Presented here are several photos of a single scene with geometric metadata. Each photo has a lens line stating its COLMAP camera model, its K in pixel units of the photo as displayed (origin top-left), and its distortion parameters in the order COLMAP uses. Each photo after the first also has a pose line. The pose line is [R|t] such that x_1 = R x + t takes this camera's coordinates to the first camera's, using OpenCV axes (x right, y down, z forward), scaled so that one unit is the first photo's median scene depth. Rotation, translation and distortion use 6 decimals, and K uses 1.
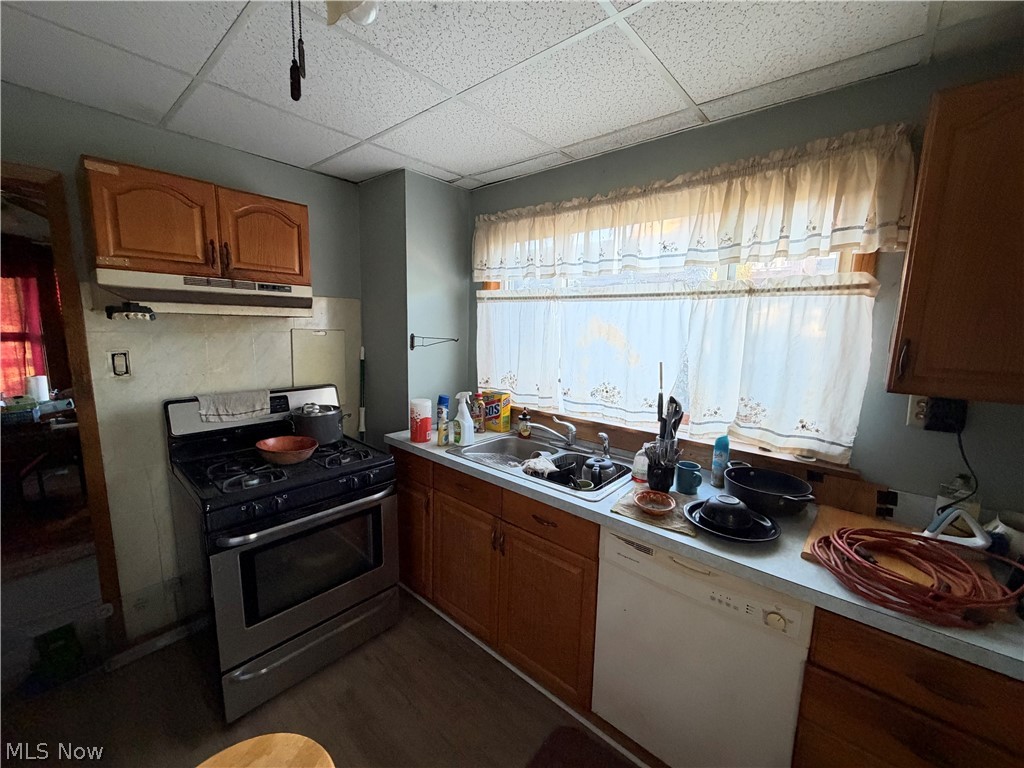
lens RADIAL K [[409.0, 0, 516.3], [0, 409.0, 386.6], [0, 0, 1]] dist [0.000676, 0.000034]
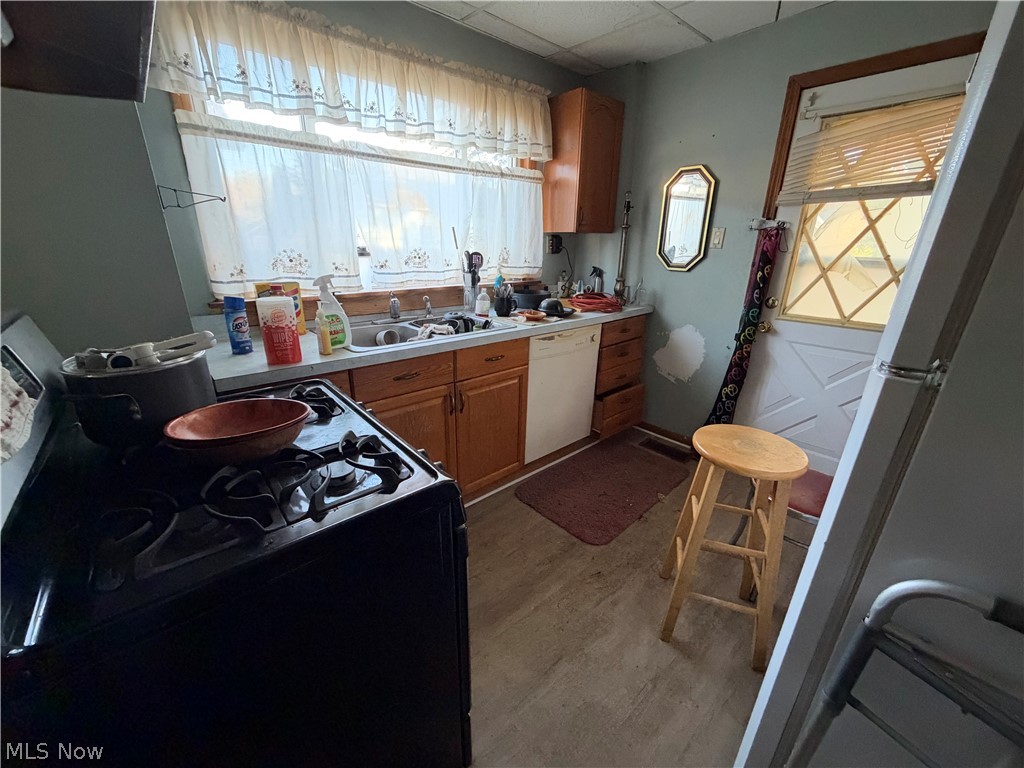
lens RADIAL K [[409.0, 0, 514.8], [0, 409.0, 386.1], [0, 0, 1]] dist [0.000676, 0.000034]
pose [[0.131674, -0.356128, 0.925114, -0.936651], [0.134161, 0.931055, 0.339319, -0.005332], [-0.982173, 0.079434, 0.170374, 0.620942]]
